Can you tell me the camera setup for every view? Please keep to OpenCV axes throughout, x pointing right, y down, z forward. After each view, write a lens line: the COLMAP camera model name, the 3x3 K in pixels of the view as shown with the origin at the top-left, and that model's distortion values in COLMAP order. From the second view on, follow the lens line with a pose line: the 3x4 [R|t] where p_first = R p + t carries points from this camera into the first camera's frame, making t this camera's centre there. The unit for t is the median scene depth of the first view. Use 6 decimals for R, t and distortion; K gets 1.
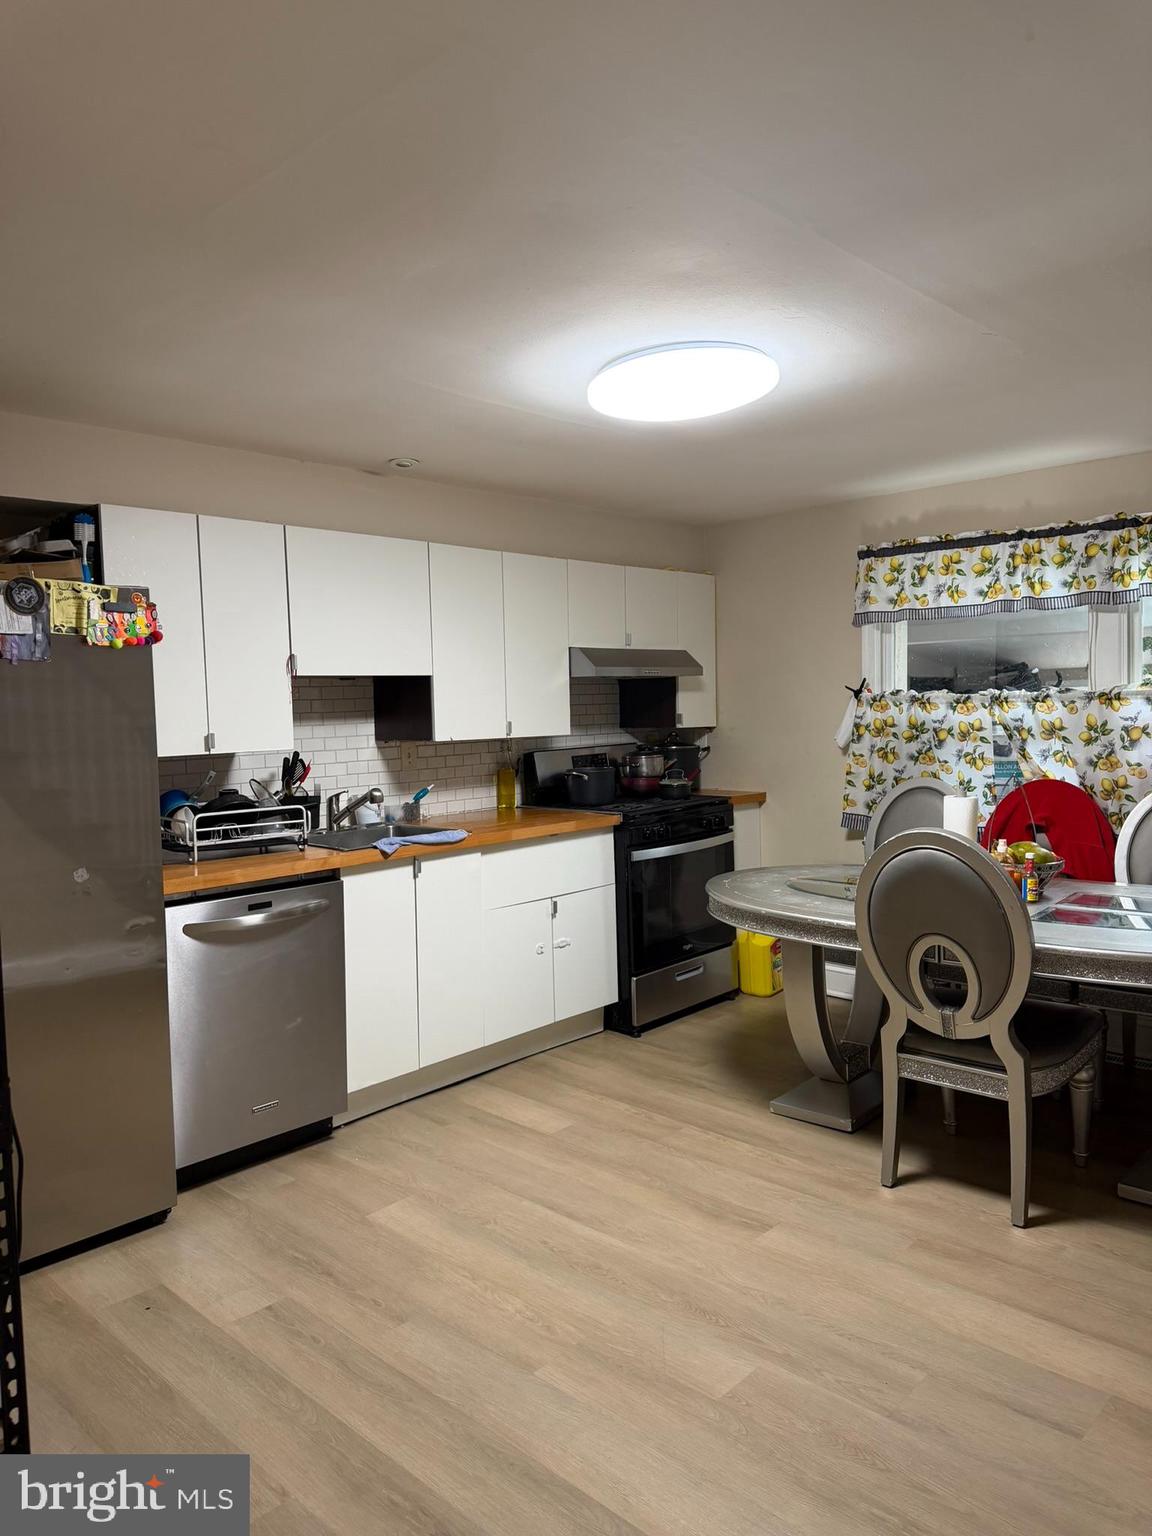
lens RADIAL K [[1068.0, 0, 573.8], [0, 1068.0, 761.7], [0, 0, 1]] dist [0.144098, -0.278648]
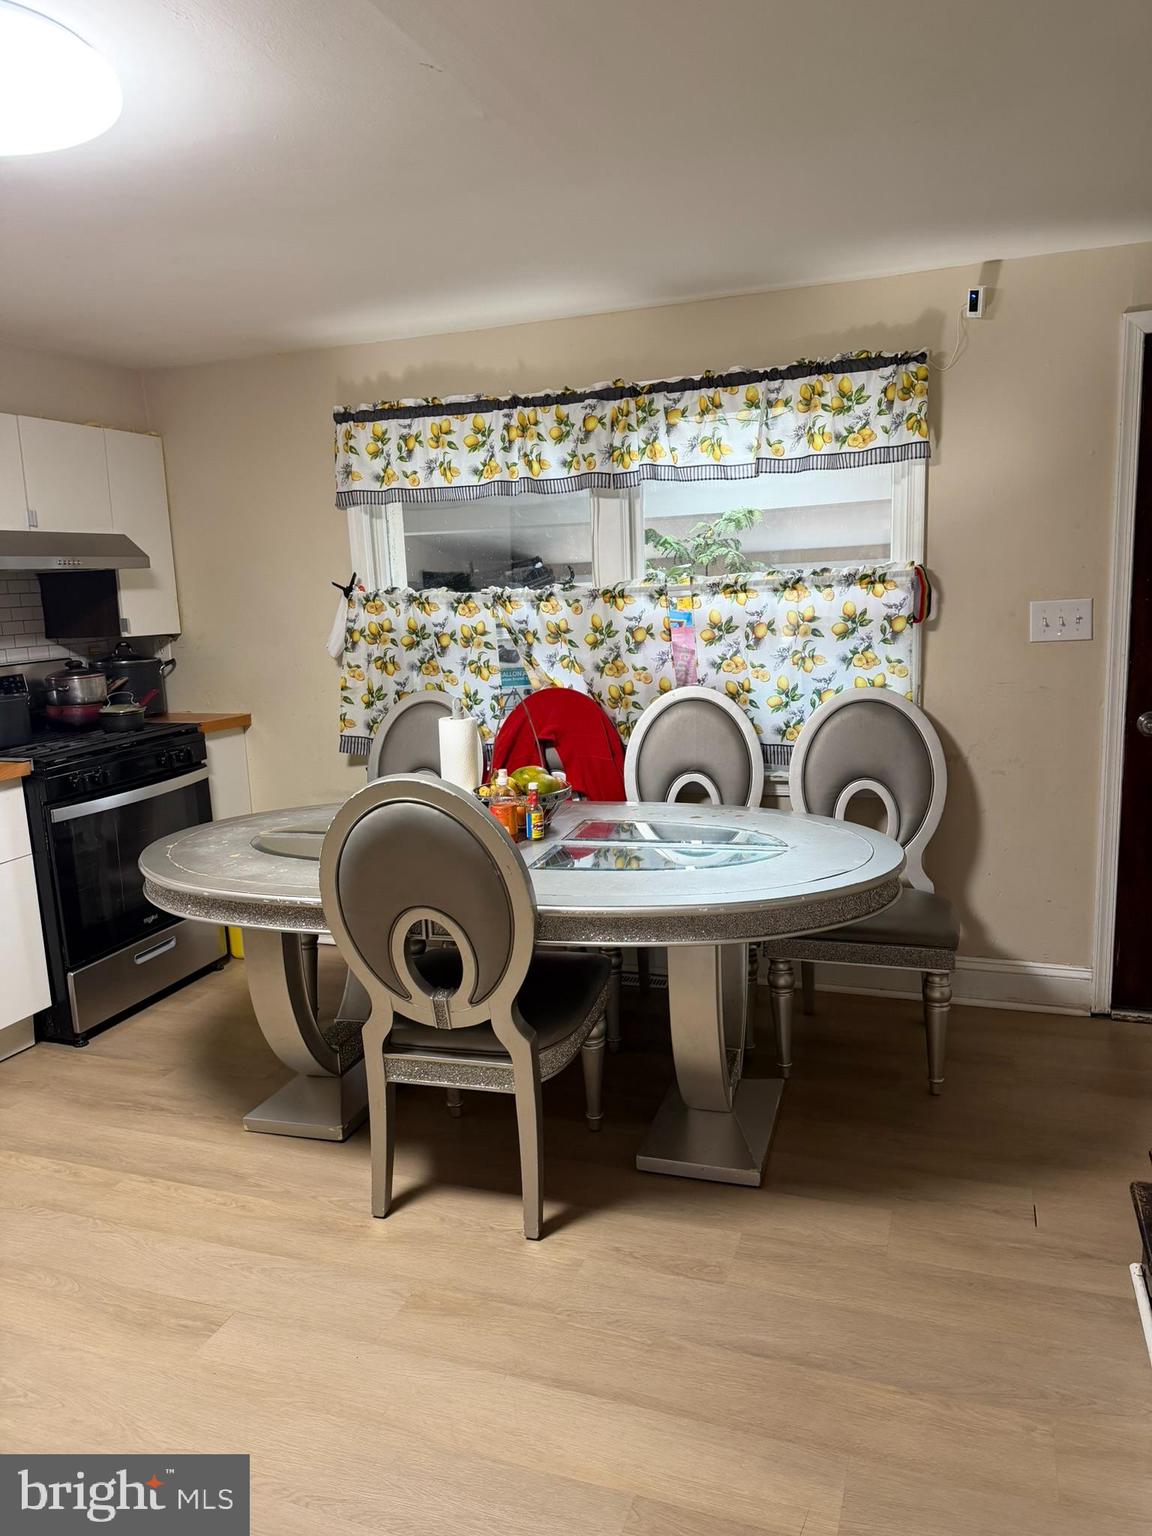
lens RADIAL K [[1068.5, 0, 576.0], [0, 1068.5, 773.6], [0, 0, 1]] dist [0.152598, -0.277531]
pose [[0.915573, -0.079713, 0.394172, 0.095896], [0.037282, 0.992761, 0.114170, -0.013971], [-0.400420, -0.089835, 0.911918, 0.176943]]
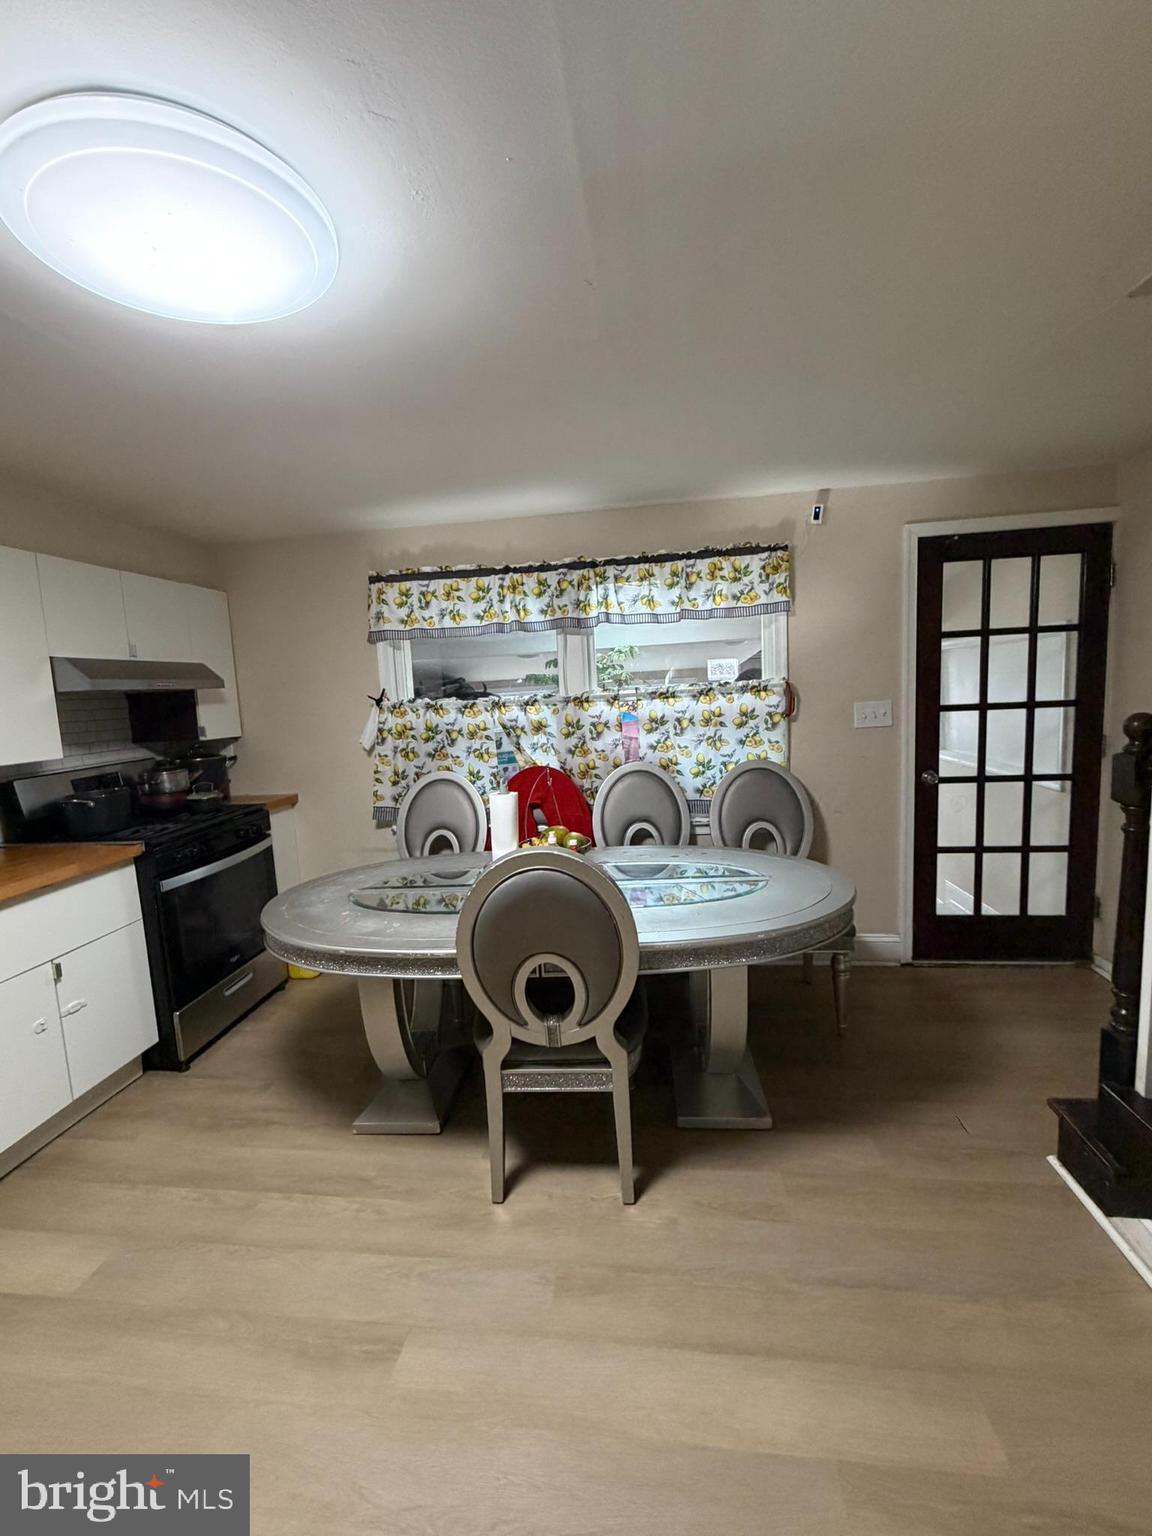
lens RADIAL K [[656.6, 0, 574.4], [0, 656.6, 765.9], [0, 0, 1]] dist [0.000590, 0.000041]
pose [[0.806758, -0.084809, 0.584764, 0.020626], [0.062851, 0.996348, 0.057790, -0.026032], [-0.587530, -0.009869, 0.809143, 0.352822]]
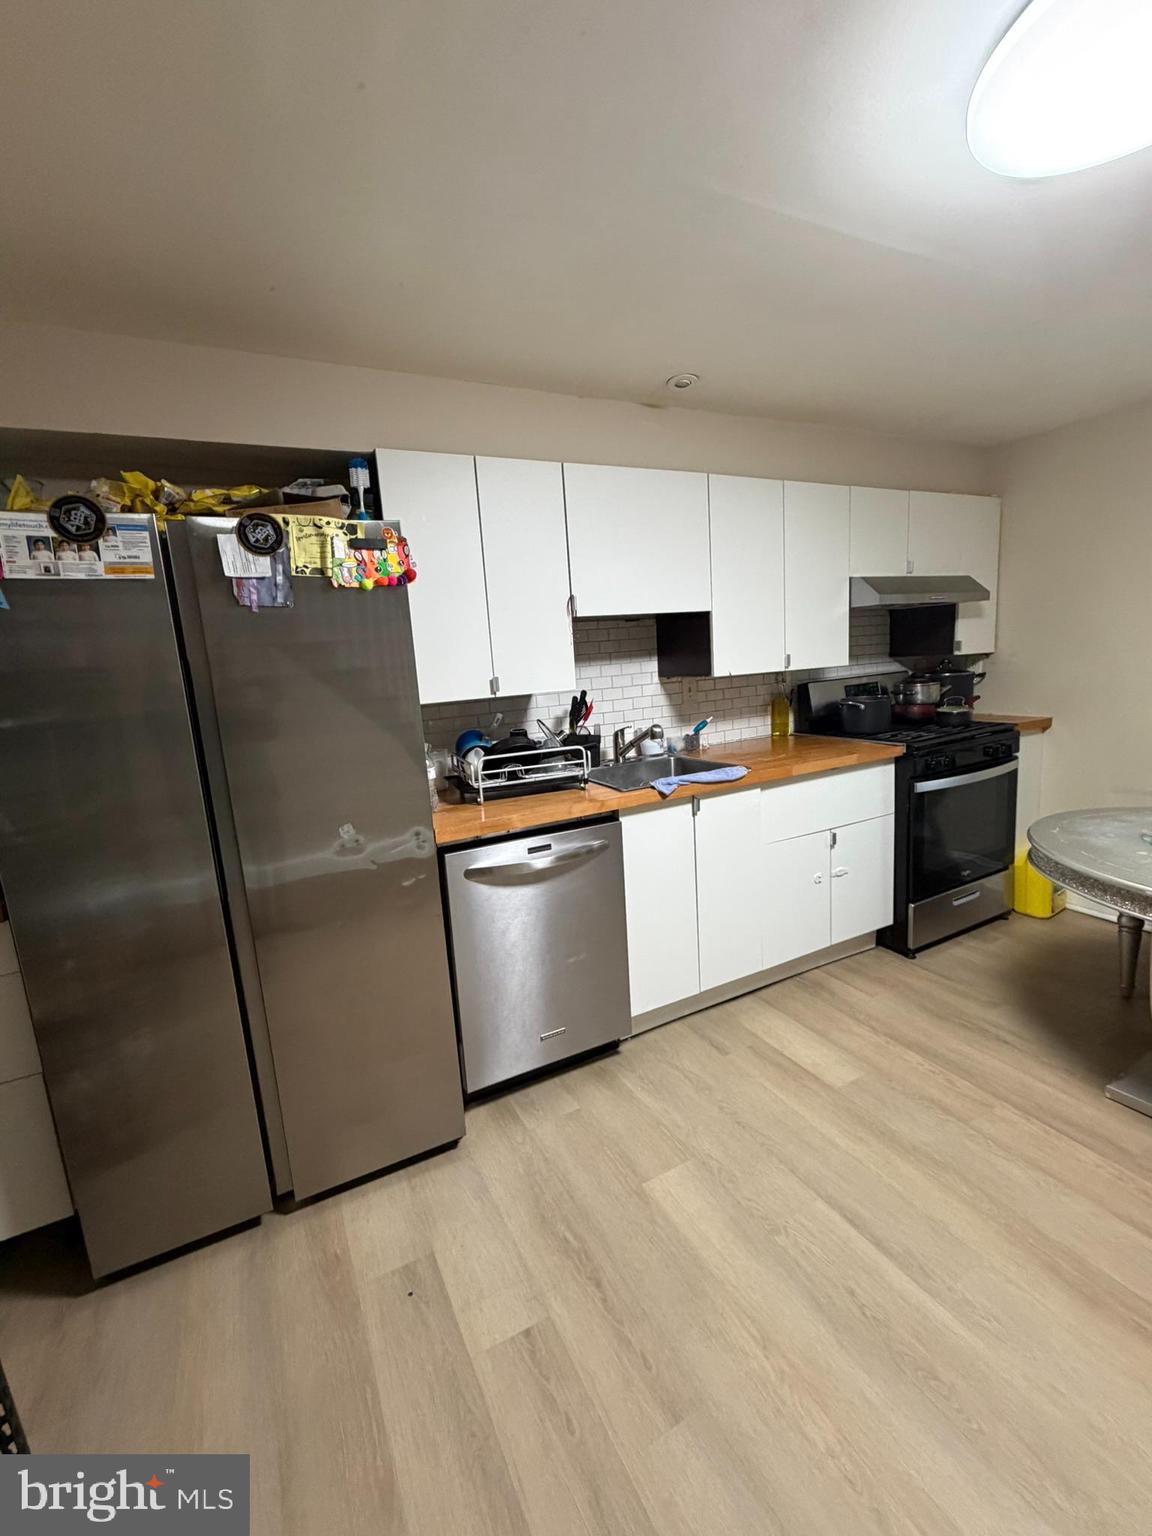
lens RADIAL K [[656.6, 0, 574.4], [0, 656.6, 765.9], [0, 0, 1]] dist [0.000590, 0.000041]
pose [[0.944134, 0.017254, -0.329110, -0.045731], [0.023541, 0.992547, 0.119568, -0.012303], [0.328720, -0.120636, 0.936691, 0.344555]]
